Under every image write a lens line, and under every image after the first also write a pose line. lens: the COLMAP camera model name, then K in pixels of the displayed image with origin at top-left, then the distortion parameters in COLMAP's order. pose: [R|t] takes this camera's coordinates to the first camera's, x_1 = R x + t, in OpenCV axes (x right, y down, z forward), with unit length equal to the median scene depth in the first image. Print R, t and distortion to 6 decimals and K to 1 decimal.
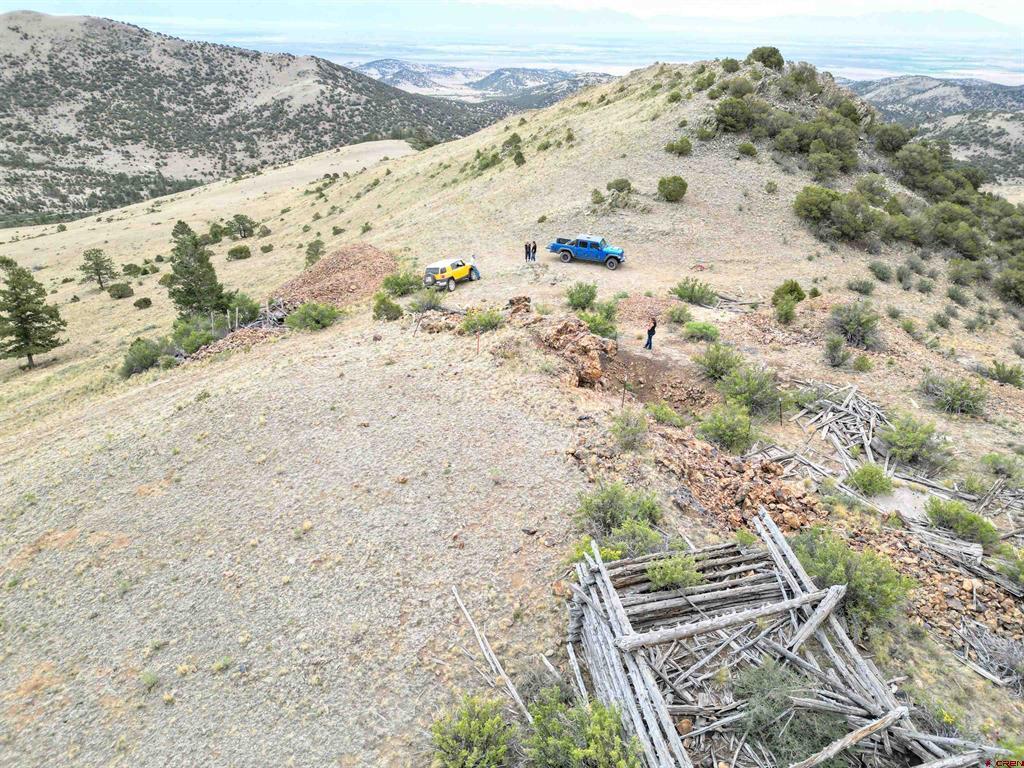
lens RADIAL K [[711.5, 0, 512.2], [0, 711.5, 382.8], [0, 0, 1]] dist [0.083474, -0.074877]
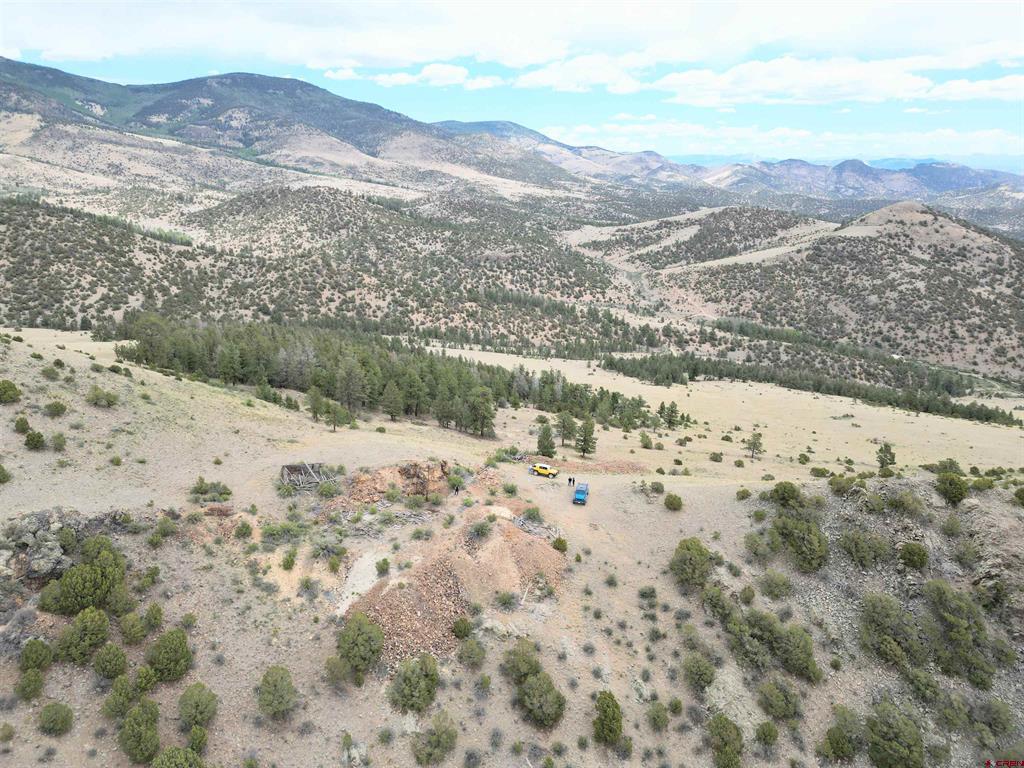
lens RADIAL K [[711.5, 0, 513.9], [0, 711.5, 381.2], [0, 0, 1]] dist [0.083474, -0.074877]
pose [[0.115352, 0.271718, -0.955439, 0.905291], [-0.459032, 0.867577, 0.191311, -0.353032], [0.880899, 0.416509, 0.224804, 0.094337]]
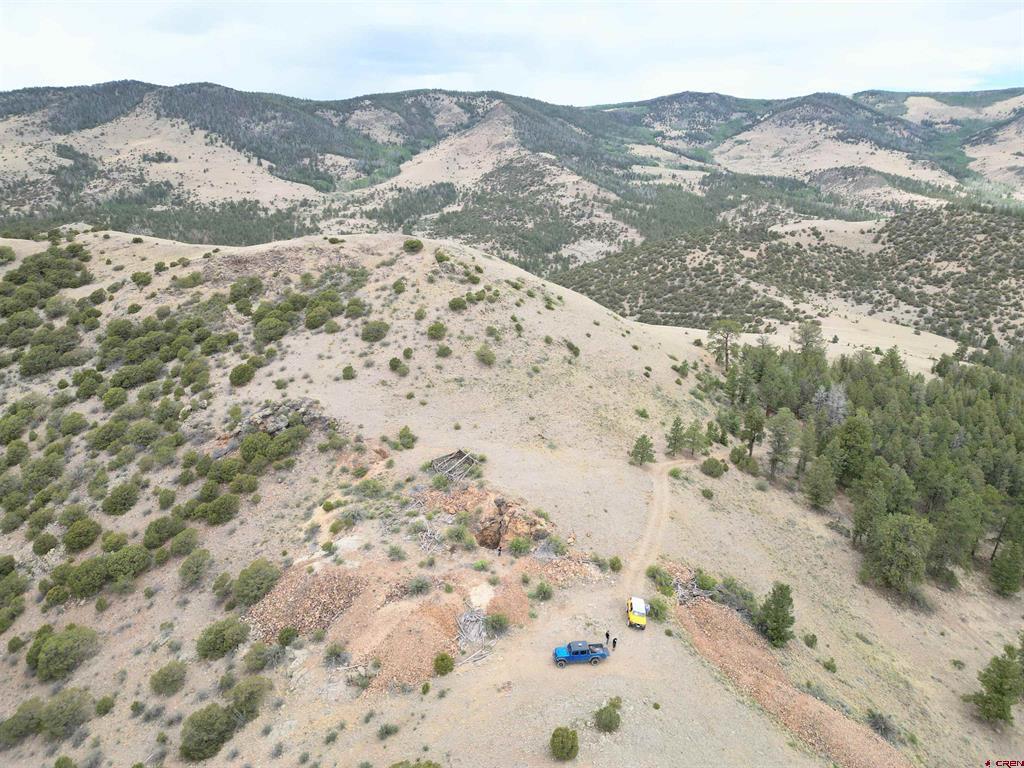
lens RADIAL K [[711.5, 0, 509.1], [0, 711.5, 381.5], [0, 0, 1]] dist [0.083474, -0.074877]
pose [[-0.913535, 0.090421, -0.396584, 0.335865], [-0.210513, 0.729156, 0.651165, -0.663146], [0.348050, 0.678348, -0.647074, 0.677505]]
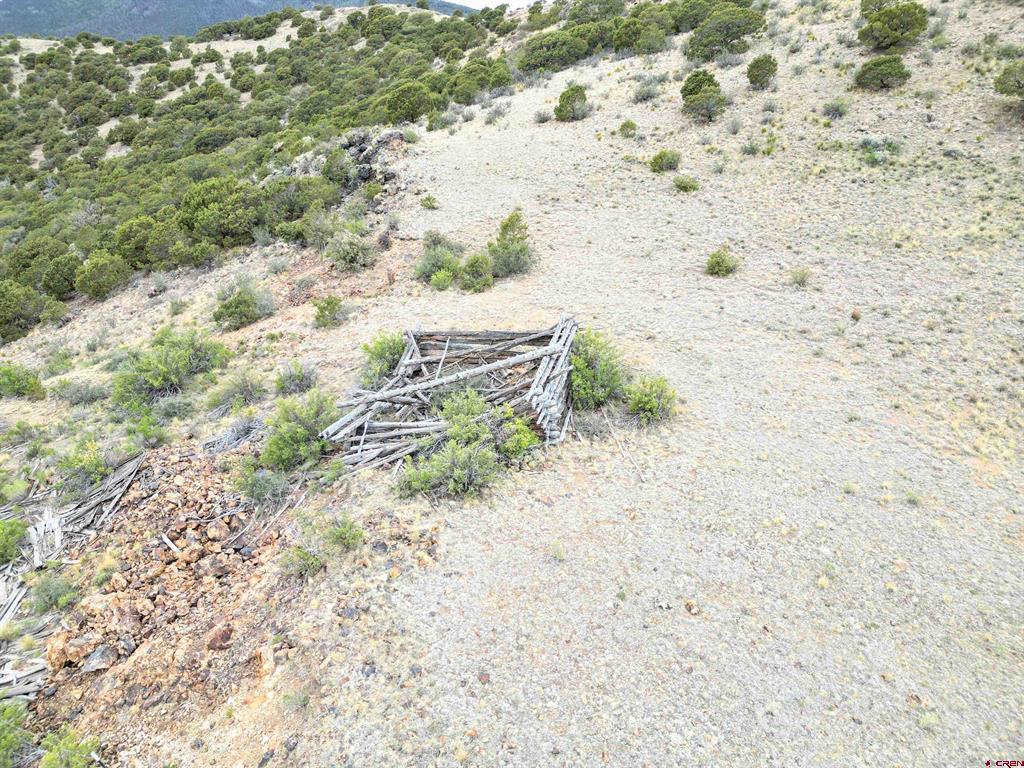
lens RADIAL K [[711.5, 0, 510.9], [0, 711.5, 384.3], [0, 0, 1]] dist [0.083474, -0.074877]
pose [[-0.928510, -0.164636, 0.332812, -0.032089], [0.155559, 0.641391, 0.751279, -0.085387], [-0.337150, 0.749342, -0.569927, 0.215280]]
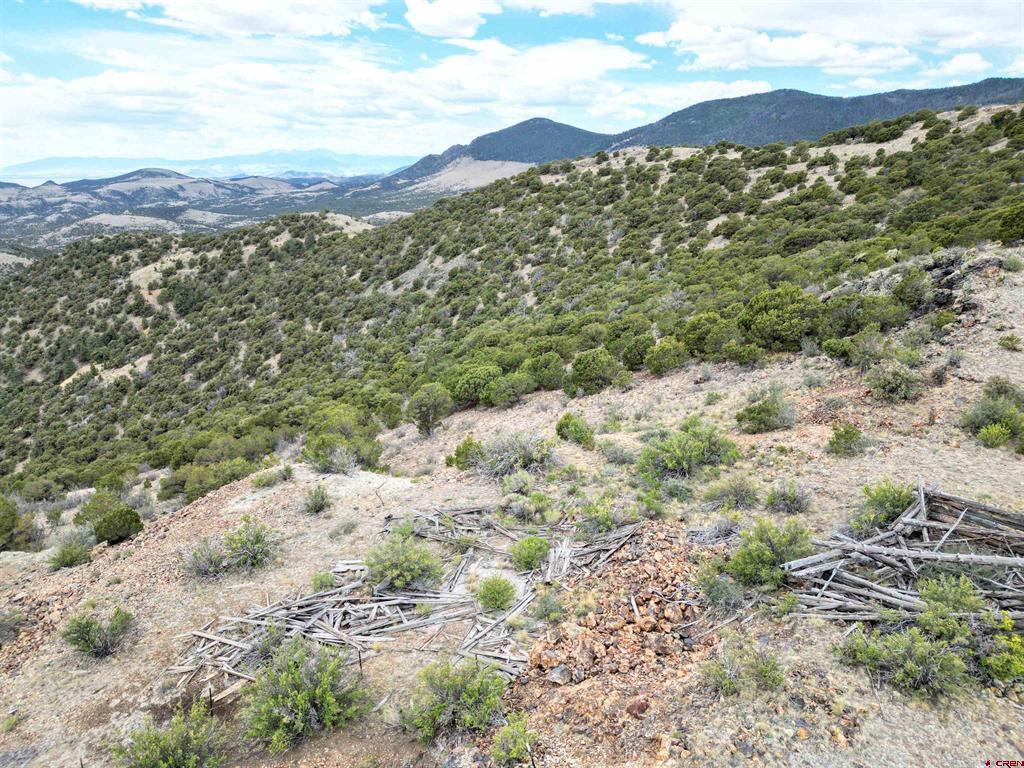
lens RADIAL K [[711.5, 0, 513.6], [0, 711.5, 387.8], [0, 0, 1]] dist [0.083474, -0.074877]
pose [[-0.420600, -0.288825, 0.860044, -0.045813], [0.405234, 0.788344, 0.462924, -0.098796], [-0.811715, 0.543225, -0.214535, 0.211357]]
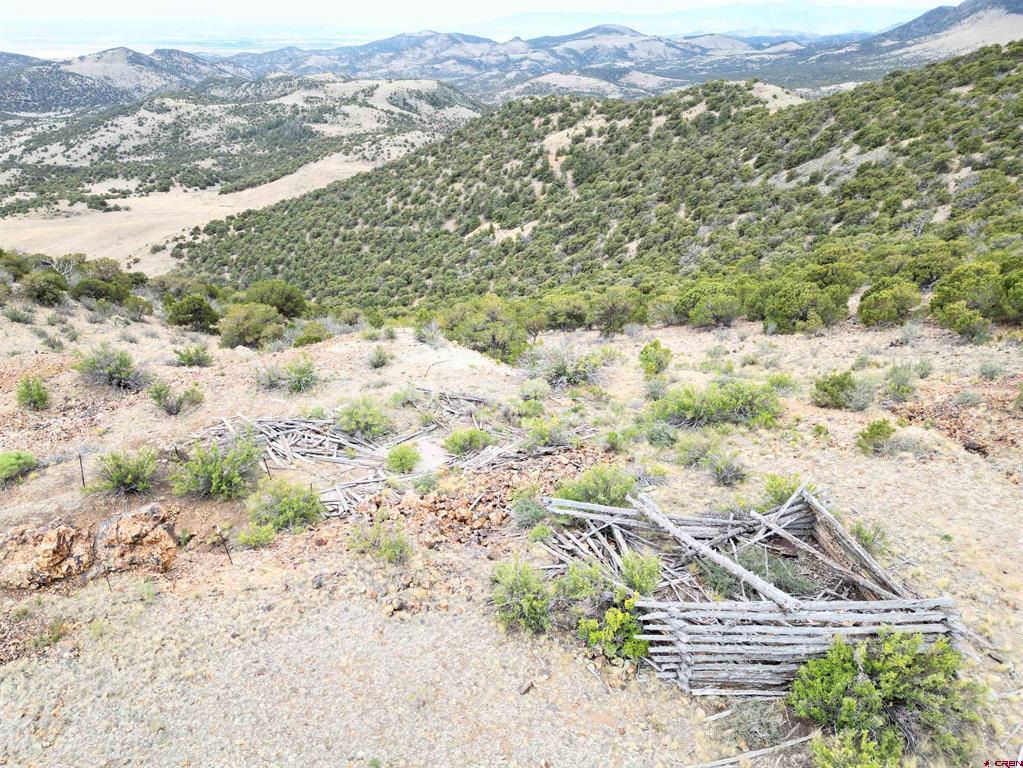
lens RADIAL K [[764.3, 0, 475.5], [0, 764.3, 403.3], [0, 0, 1]] dist [0.069689, -0.056935]
pose [[0.166477, -0.457226, 0.873630, -0.091555], [0.439332, 0.827587, 0.349410, -0.058419], [-0.882764, 0.325645, 0.338648, 0.100034]]
